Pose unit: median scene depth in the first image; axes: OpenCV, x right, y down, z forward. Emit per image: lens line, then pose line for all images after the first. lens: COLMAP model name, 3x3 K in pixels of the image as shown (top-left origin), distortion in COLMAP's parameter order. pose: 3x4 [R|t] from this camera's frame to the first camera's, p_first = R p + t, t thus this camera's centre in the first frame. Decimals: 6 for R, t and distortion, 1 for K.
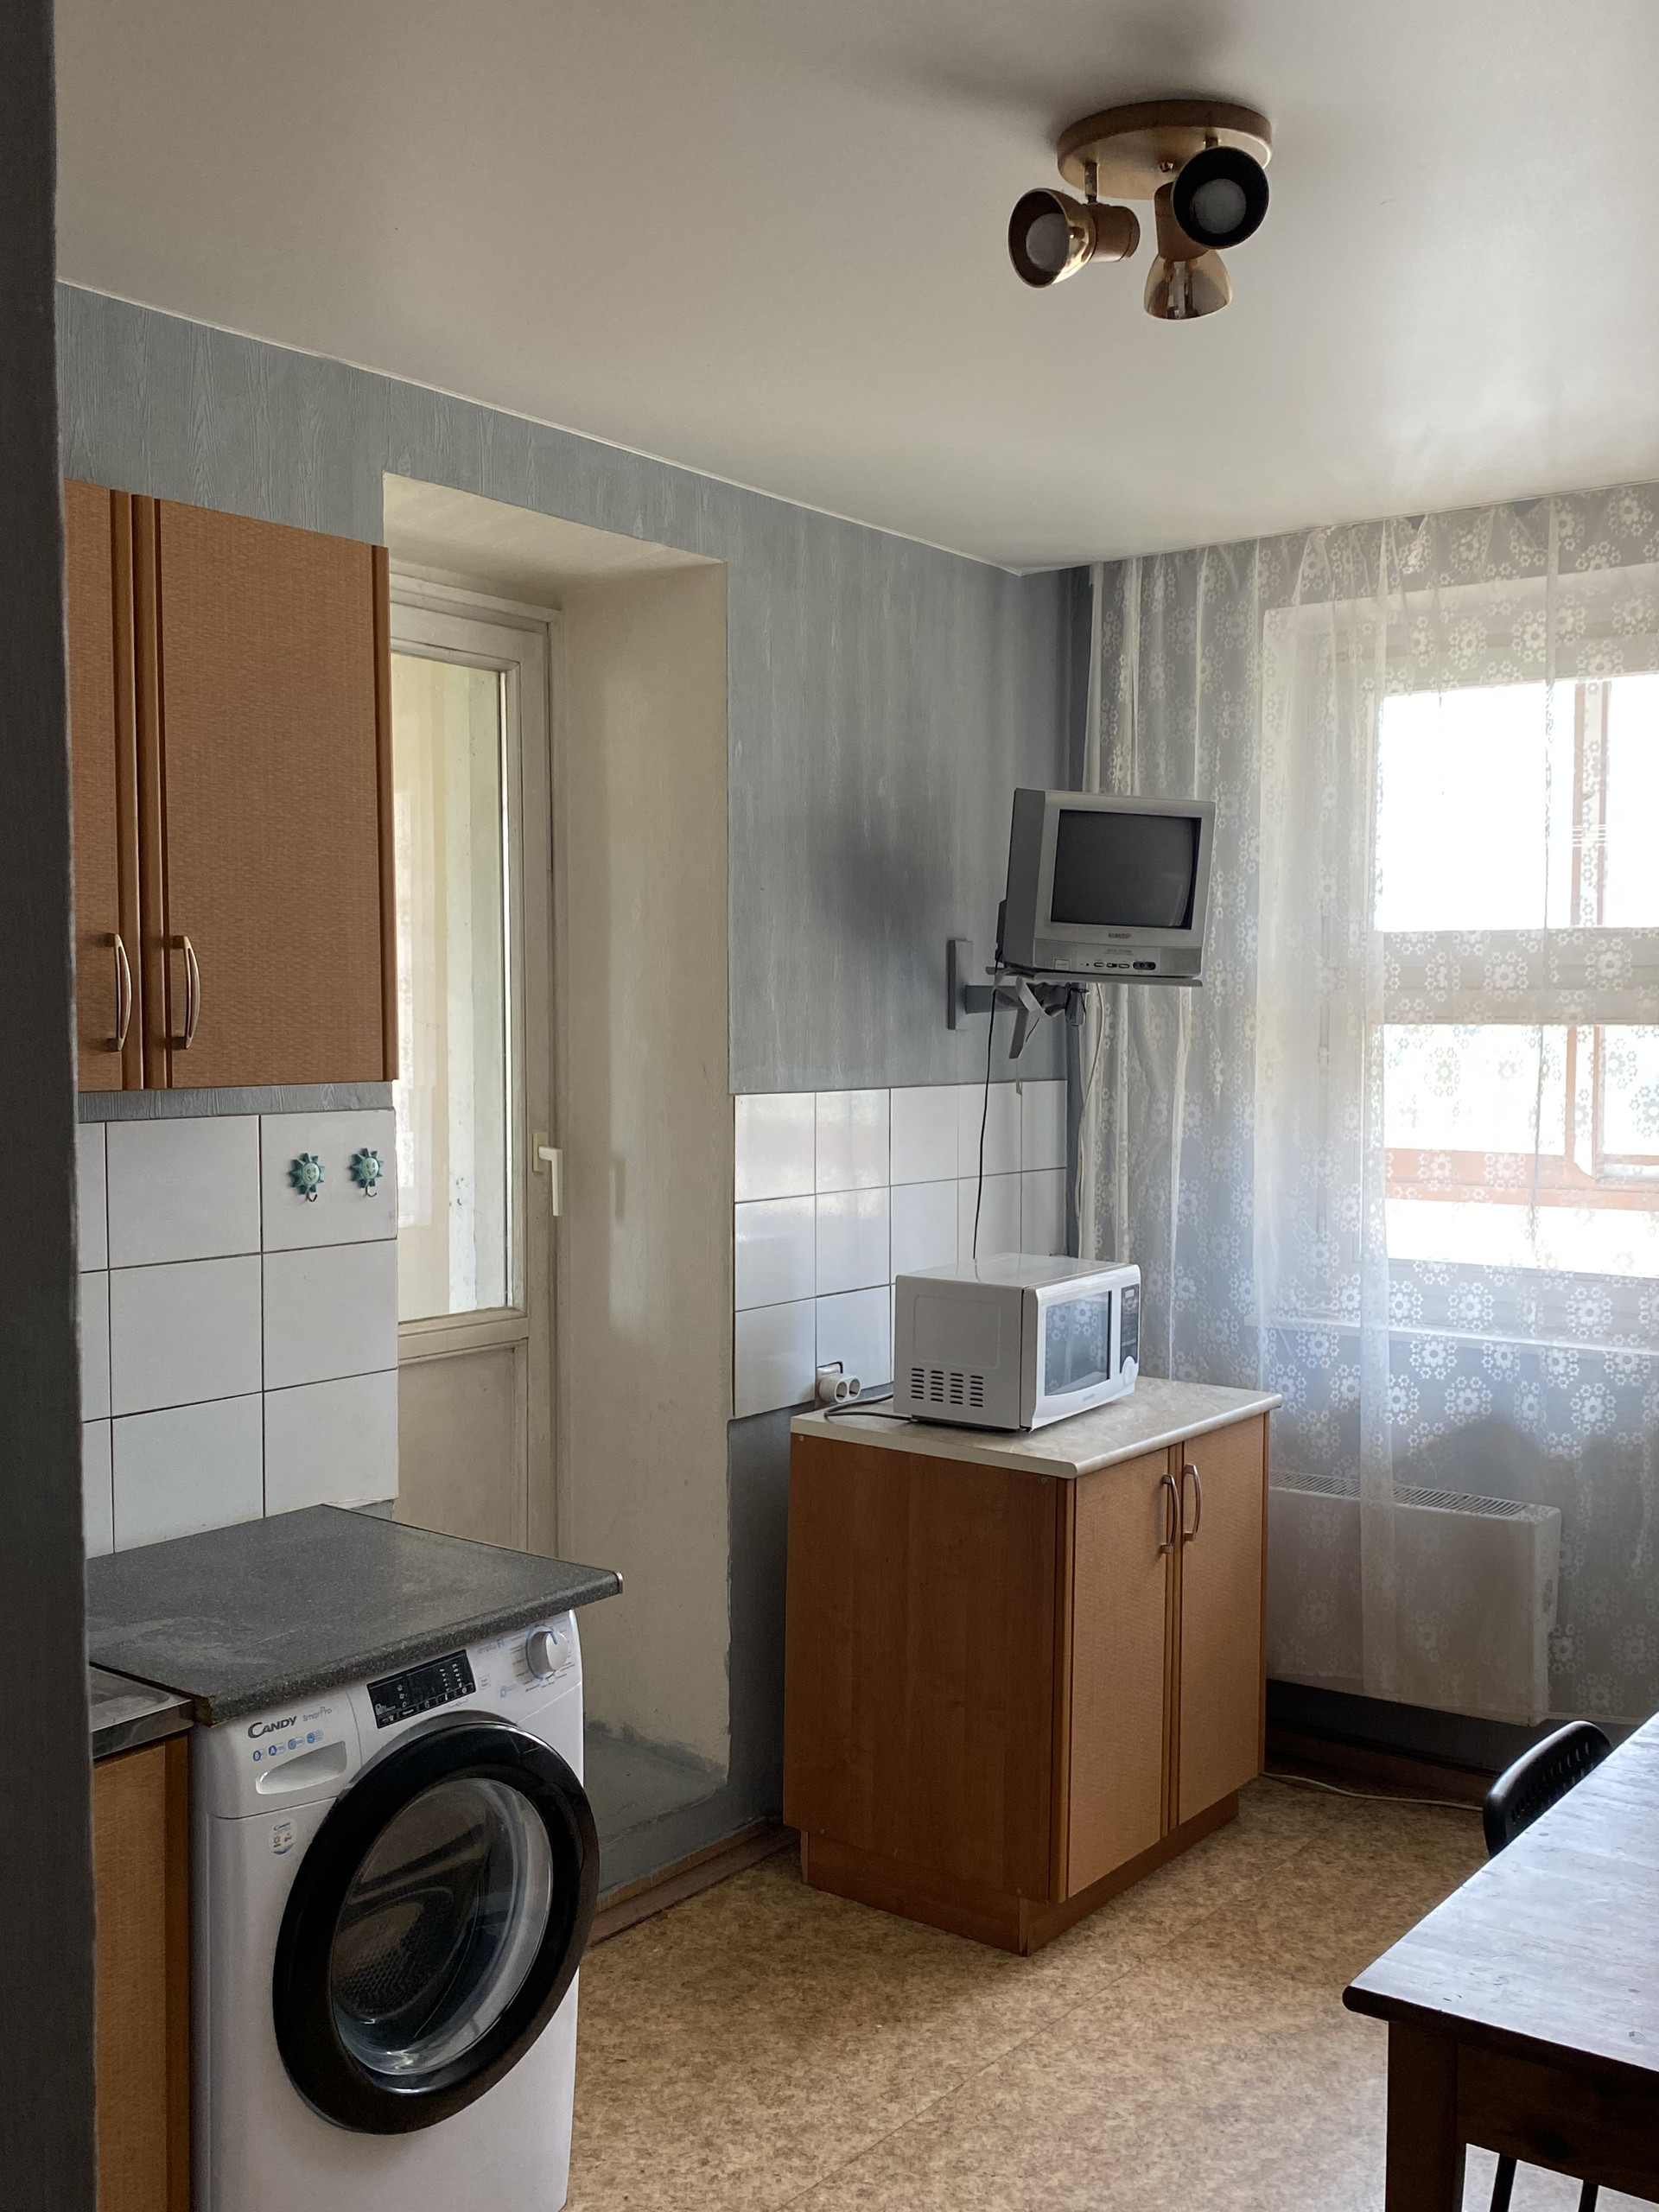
lens RADIAL K [[2171.0, 0, 878.4], [0, 2171.0, 1070.4], [0, 0, 1]] dist [0.150547, -0.434888]
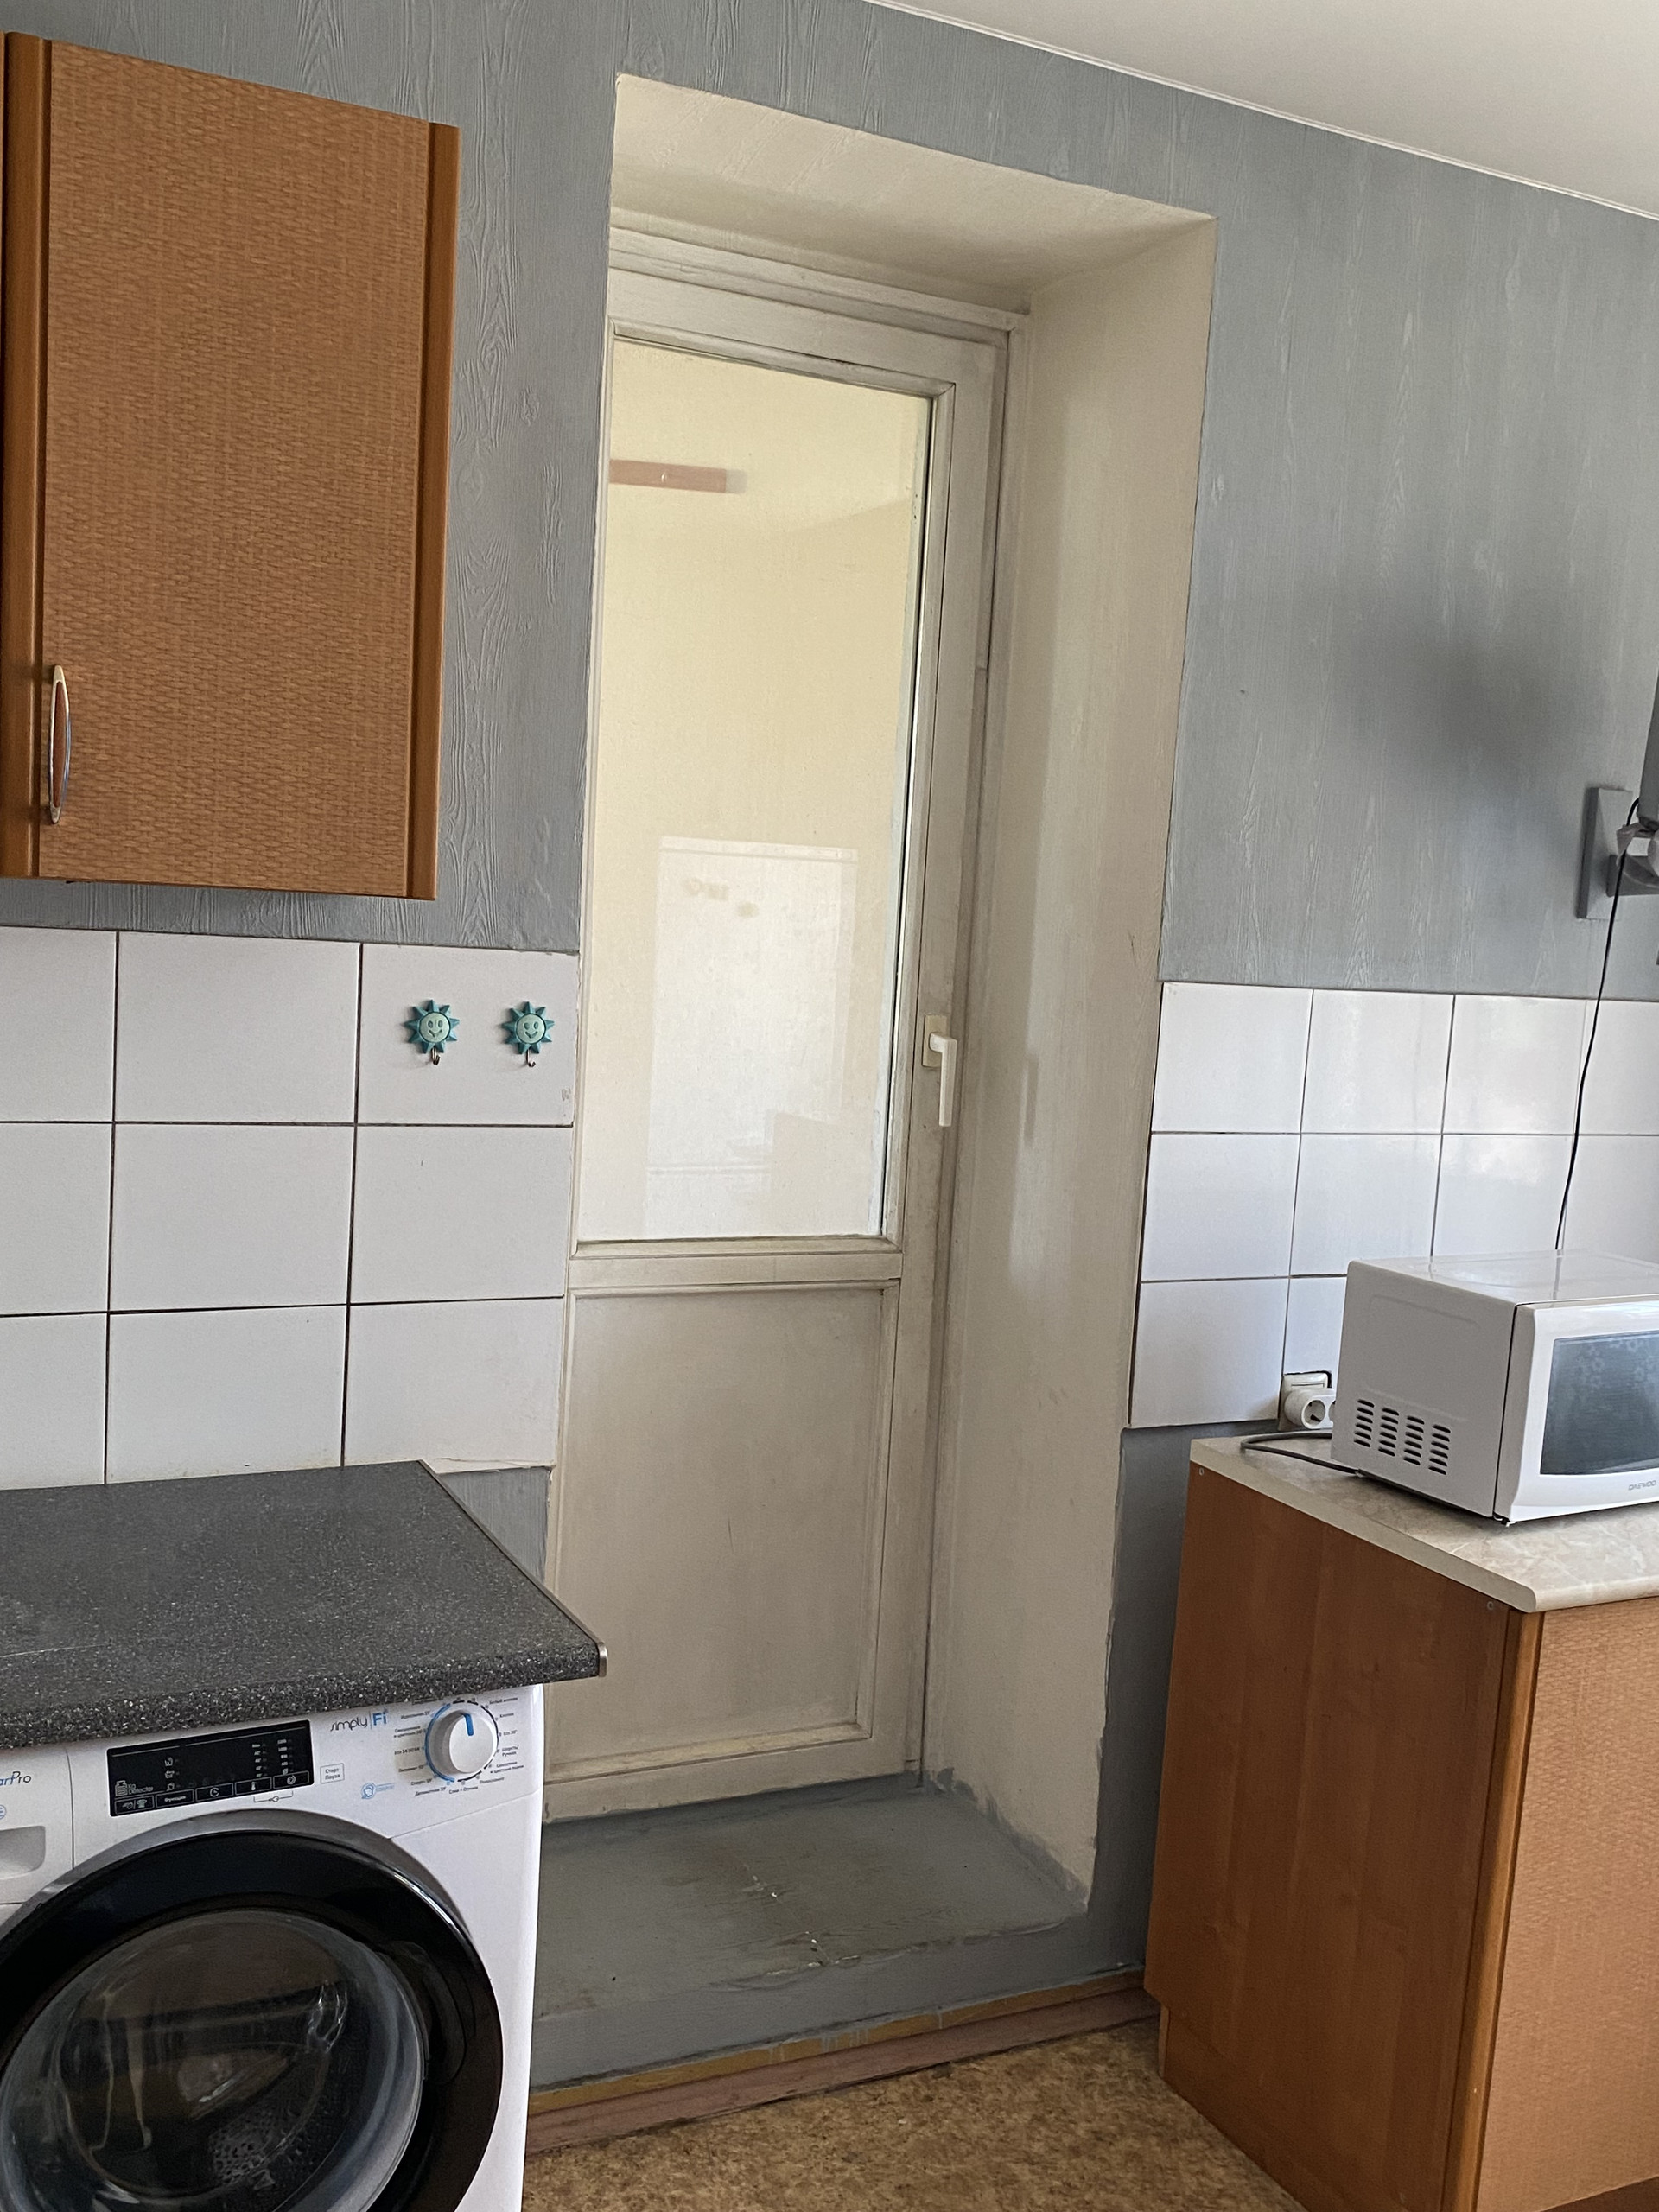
lens RADIAL K [[2200.1, 0, 829.5], [0, 2200.1, 1106.0], [0, 0, 1]] dist [0.120933, -0.341982]
pose [[0.890707, 0.093932, -0.444767, 0.170362], [-0.070168, 0.995101, 0.069639, 0.009676], [0.449129, -0.030819, 0.892935, 0.319523]]
